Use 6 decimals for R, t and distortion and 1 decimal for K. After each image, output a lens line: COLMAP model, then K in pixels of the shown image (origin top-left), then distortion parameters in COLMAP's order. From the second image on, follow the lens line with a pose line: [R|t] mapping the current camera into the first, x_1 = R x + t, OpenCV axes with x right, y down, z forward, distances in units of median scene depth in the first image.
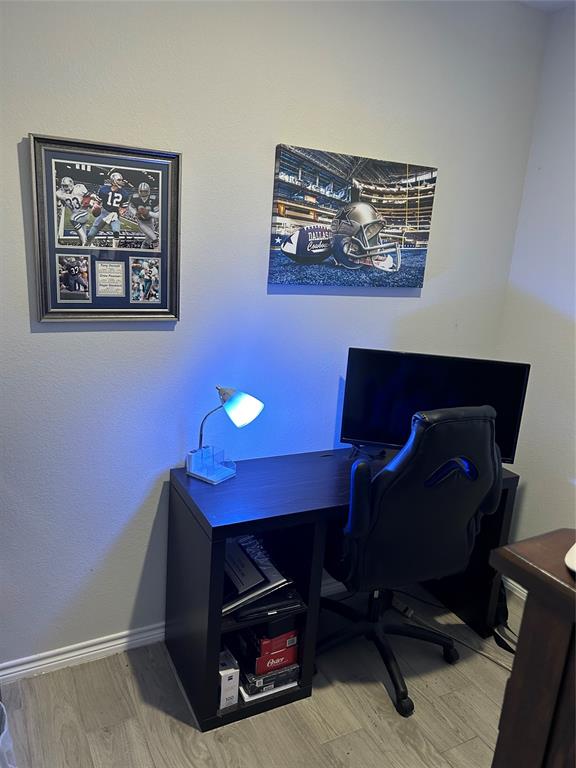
lens RADIAL K [[570.8, 0, 284.3], [0, 570.8, 390.8], [0, 0, 1]] dist [0.045738, -0.045914]
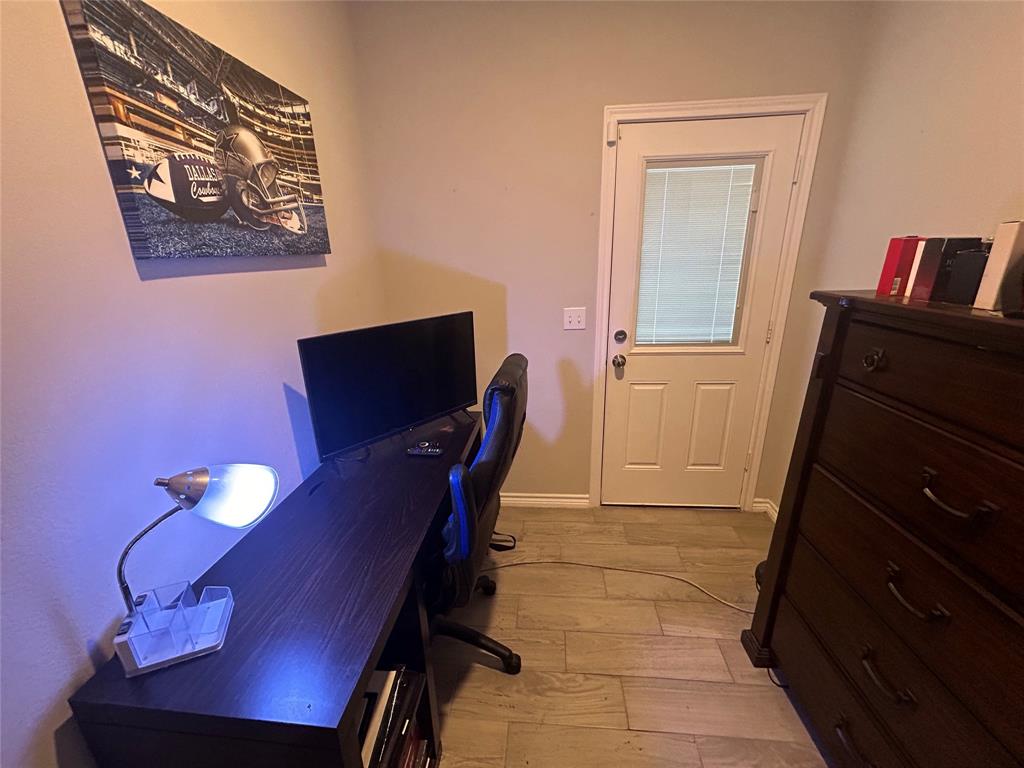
lens RADIAL K [[411.7, 0, 515.9], [0, 411.7, 383.7], [0, 0, 1]] dist [0.000159, -0.001034]
pose [[0.525467, -0.332244, 0.783261, -0.176389], [0.257489, 0.939531, 0.225788, -0.072985], [-0.810915, 0.083036, 0.579242, 0.488485]]
